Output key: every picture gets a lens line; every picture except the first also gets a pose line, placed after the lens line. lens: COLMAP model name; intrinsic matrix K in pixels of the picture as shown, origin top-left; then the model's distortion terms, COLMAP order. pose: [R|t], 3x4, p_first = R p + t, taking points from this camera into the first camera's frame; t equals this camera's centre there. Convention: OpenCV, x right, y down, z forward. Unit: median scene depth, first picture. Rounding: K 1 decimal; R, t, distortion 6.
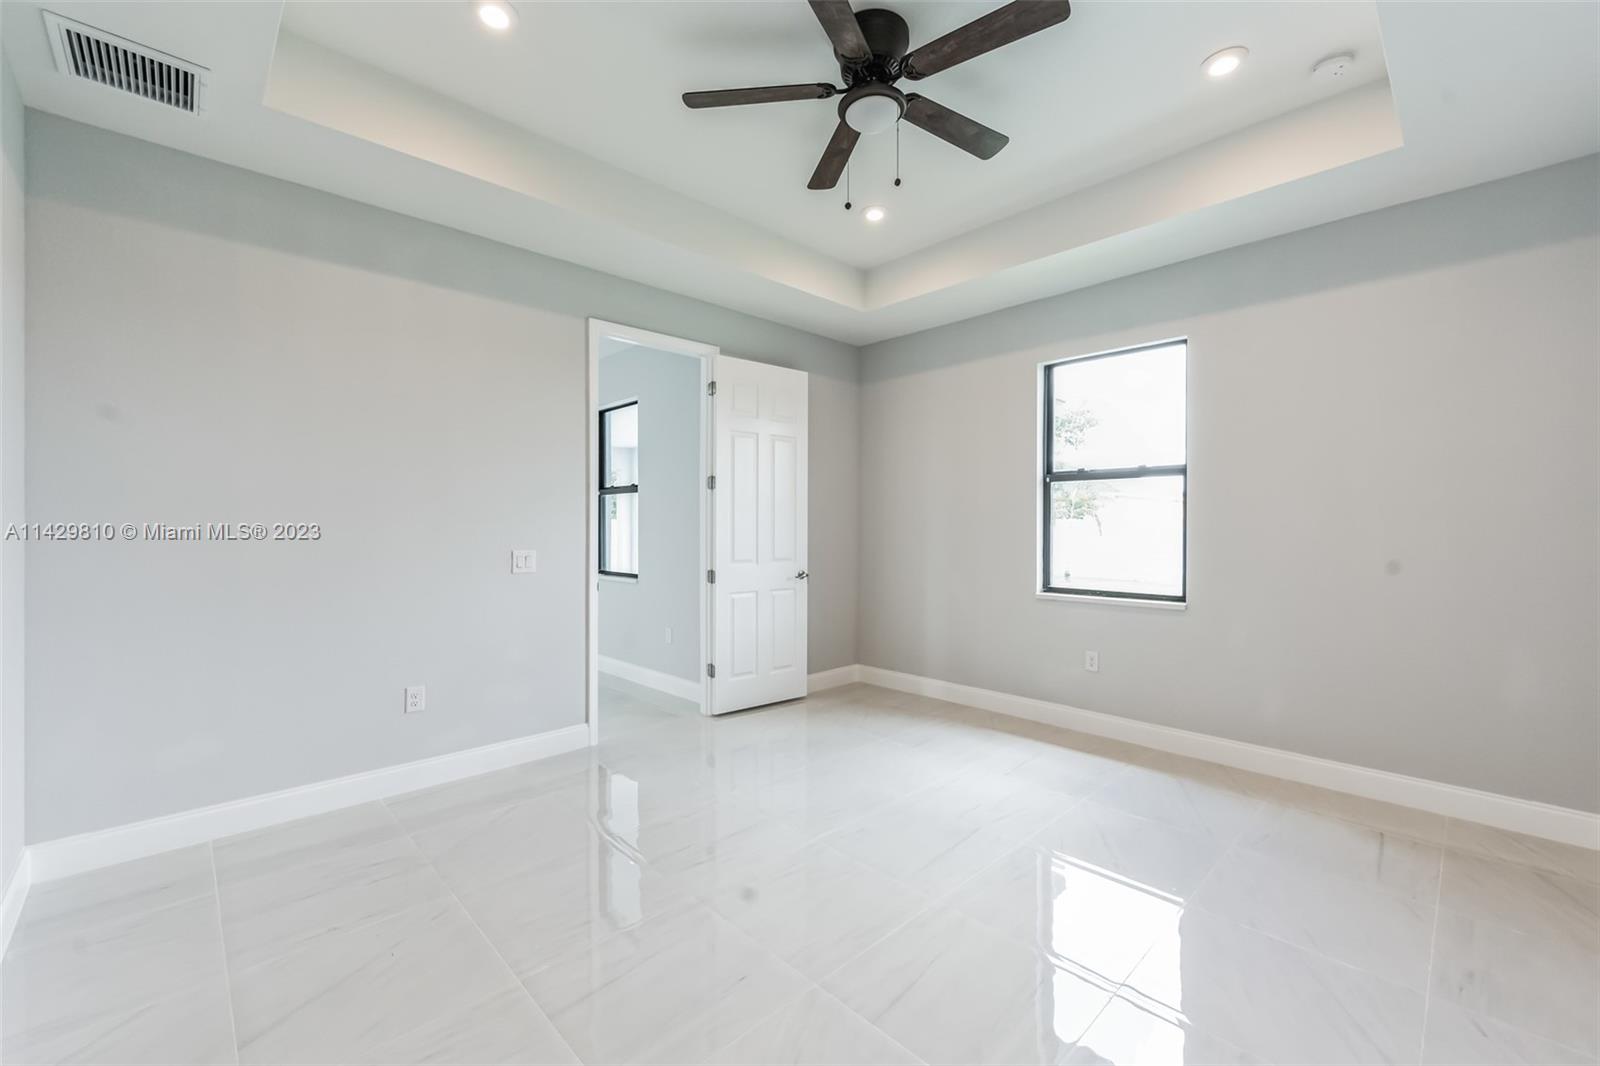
lens RADIAL K [[662.0, 0, 780.0], [0, 662.0, 524.7], [0, 0, 1]] dist [0.004382, -0.001791]
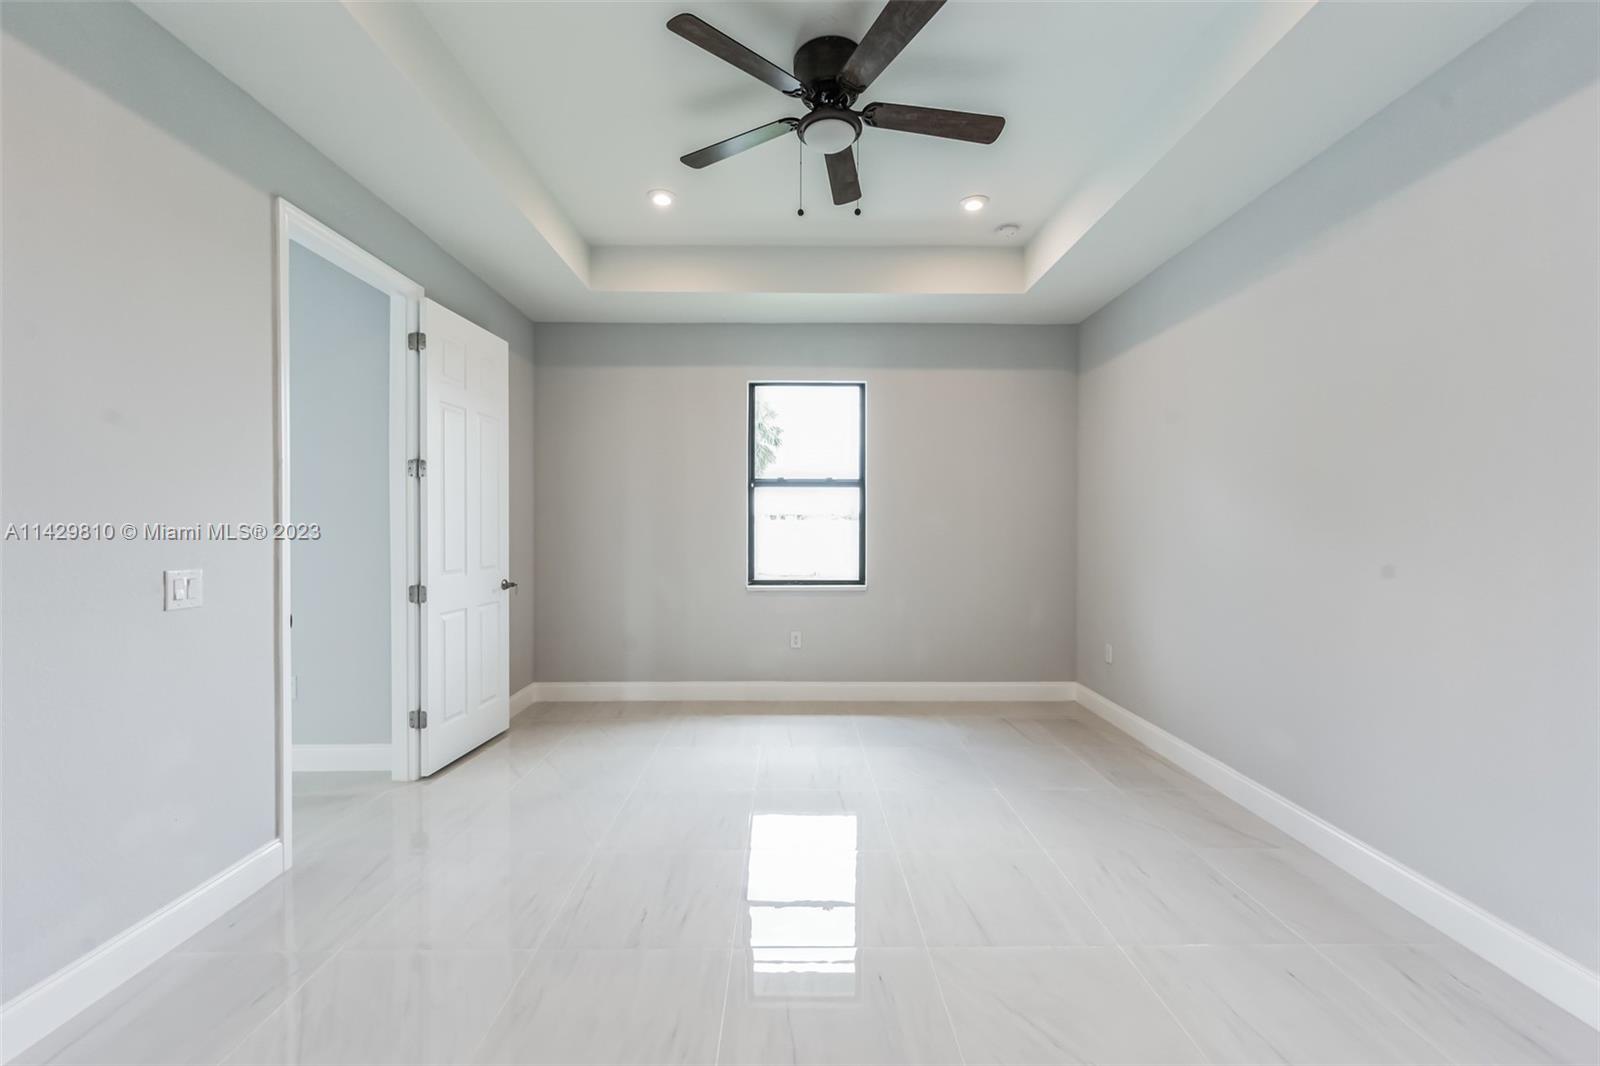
lens RADIAL K [[662.0, 0, 807.6], [0, 662.0, 530.0], [0, 0, 1]] dist [0.004382, -0.001791]
pose [[0.669389, -0.004610, 0.742898, -0.367481], [-0.001783, 0.999968, 0.007812, -0.000715], [-0.742910, -0.006554, 0.669360, 0.174537]]
